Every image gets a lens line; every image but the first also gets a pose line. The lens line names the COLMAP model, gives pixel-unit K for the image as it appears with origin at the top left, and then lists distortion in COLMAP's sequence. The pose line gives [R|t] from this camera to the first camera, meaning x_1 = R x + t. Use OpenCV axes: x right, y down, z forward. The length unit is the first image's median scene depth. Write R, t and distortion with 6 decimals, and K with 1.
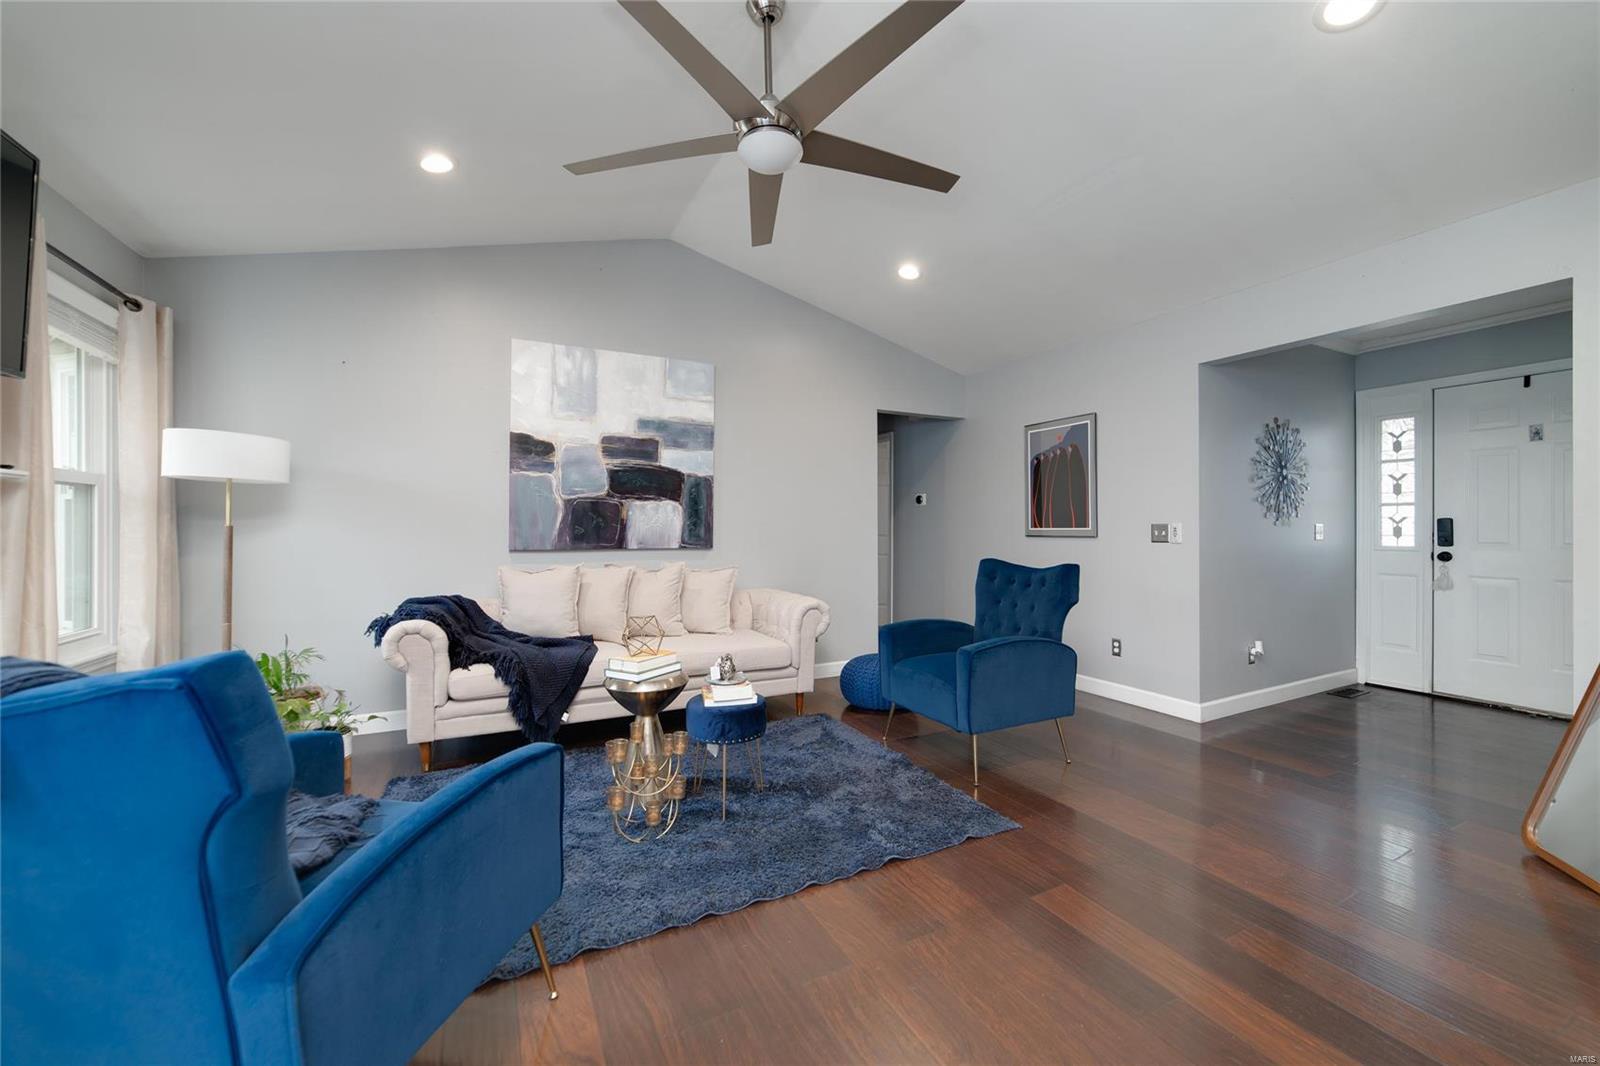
lens RADIAL K [[620.6, 0, 806.5], [0, 620.6, 527.4], [0, 0, 1]] dist [-0.024930, 0.010637]
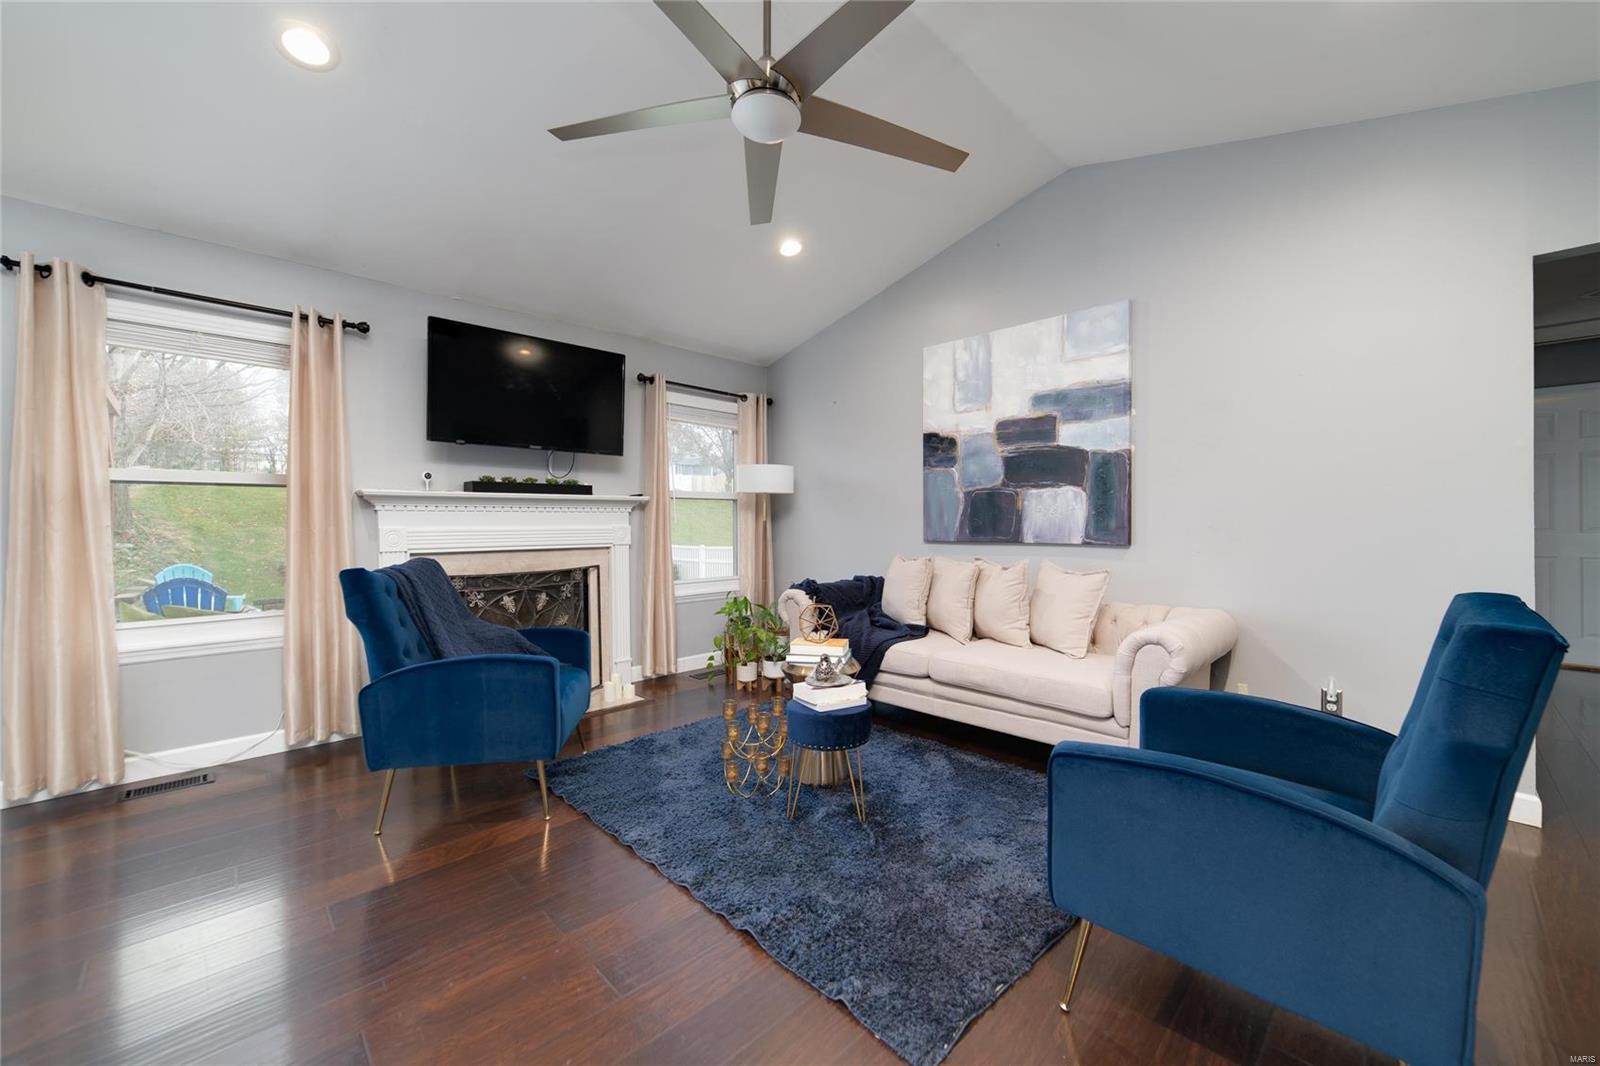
lens RADIAL K [[620.6, 0, 806.5], [0, 620.6, 527.4], [0, 0, 1]] dist [-0.024930, 0.010637]
pose [[0.298536, 0.004395, -0.954388, 0.481504], [0.008408, 0.999938, 0.007235, 0.002919], [0.954361, -0.010185, 0.298480, 0.438547]]
